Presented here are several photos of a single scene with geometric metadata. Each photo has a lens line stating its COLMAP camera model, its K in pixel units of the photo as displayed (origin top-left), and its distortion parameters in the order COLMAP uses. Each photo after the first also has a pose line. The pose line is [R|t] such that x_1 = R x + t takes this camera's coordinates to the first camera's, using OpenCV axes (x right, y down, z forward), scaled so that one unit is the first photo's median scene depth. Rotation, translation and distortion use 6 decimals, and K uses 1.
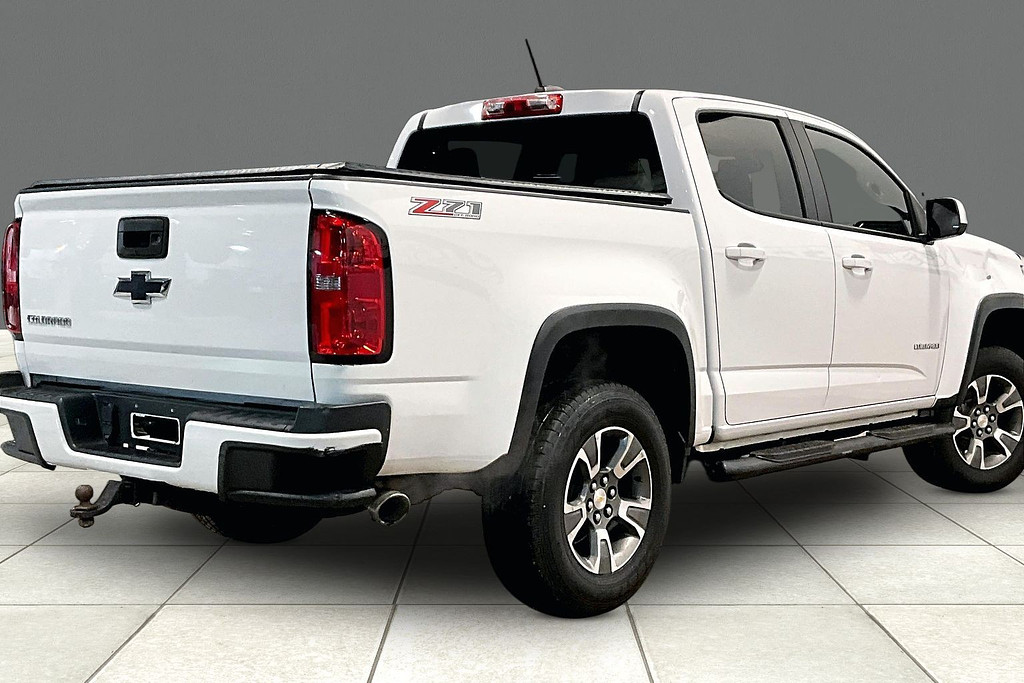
lens RADIAL K [[1323.3, 0, 508.3], [0, 1323.3, 334.9], [0, 0, 1]] dist [0.103785, 0.000000]
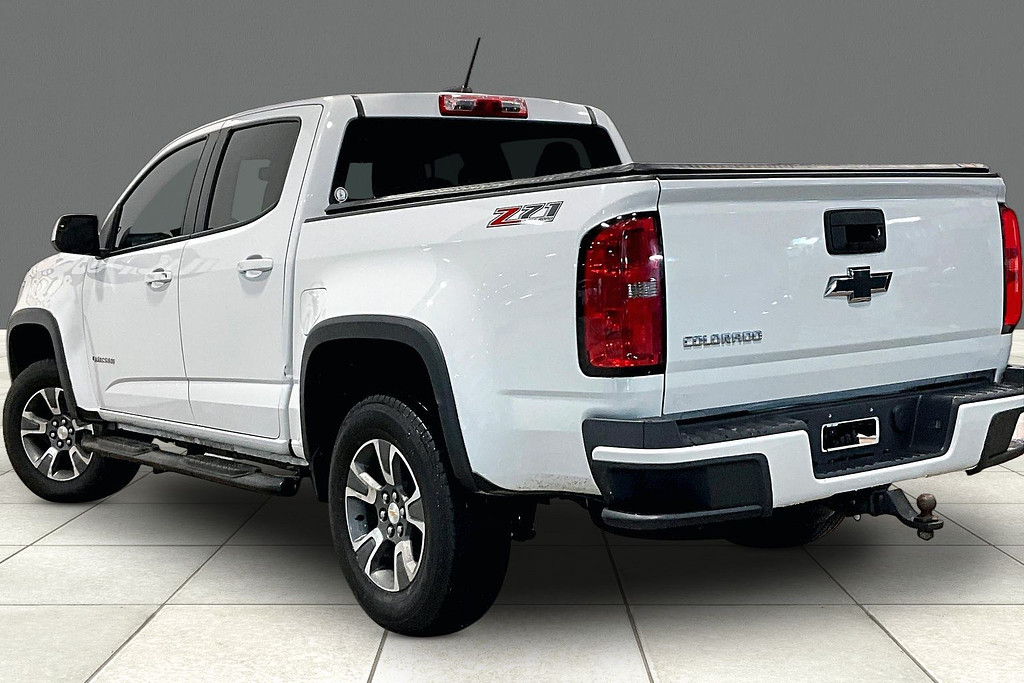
lens RADIAL K [[1323.3, 0, 505.6], [0, 1323.3, 345.9], [0, 0, 1]] dist [0.103785, 0.000000]
pose [[0.224328, -0.080384, 0.971193, -1.205385], [0.096100, 0.993559, 0.060038, -0.070496], [-0.969764, 0.079863, 0.230608, 0.994889]]
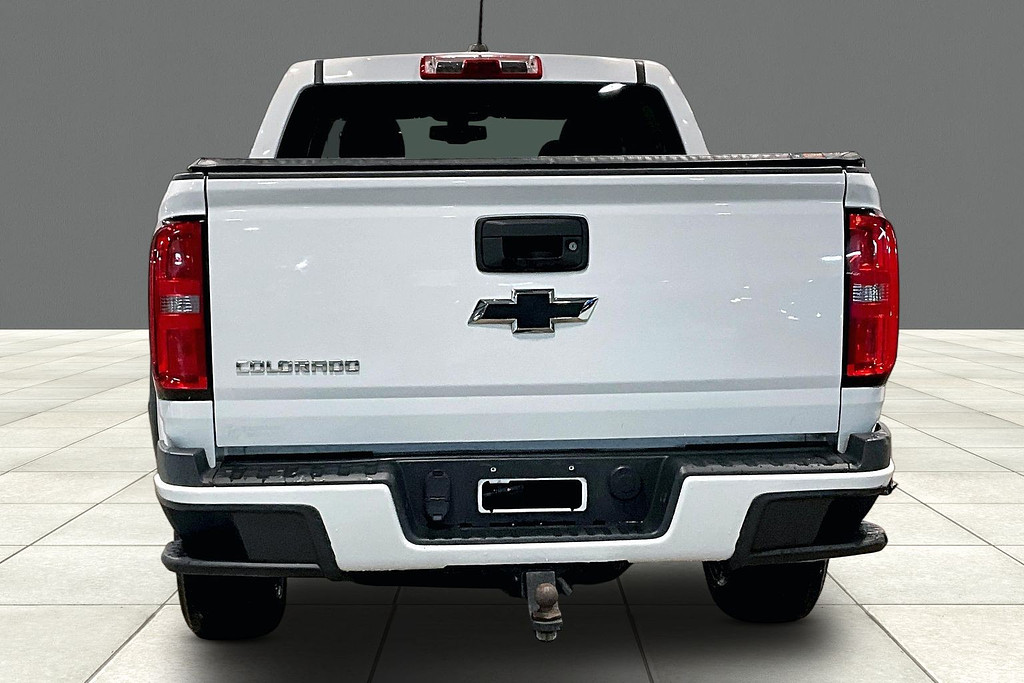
lens RADIAL K [[1399.0, 0, 505.3], [0, 1399.0, 349.6], [0, 0, 1]] dist [0.138740, 0.000000]
pose [[0.707092, -0.086131, 0.701857, -0.811781], [0.051671, 0.996194, 0.070195, -0.067717], [-0.705231, -0.013368, 0.708851, 0.438985]]
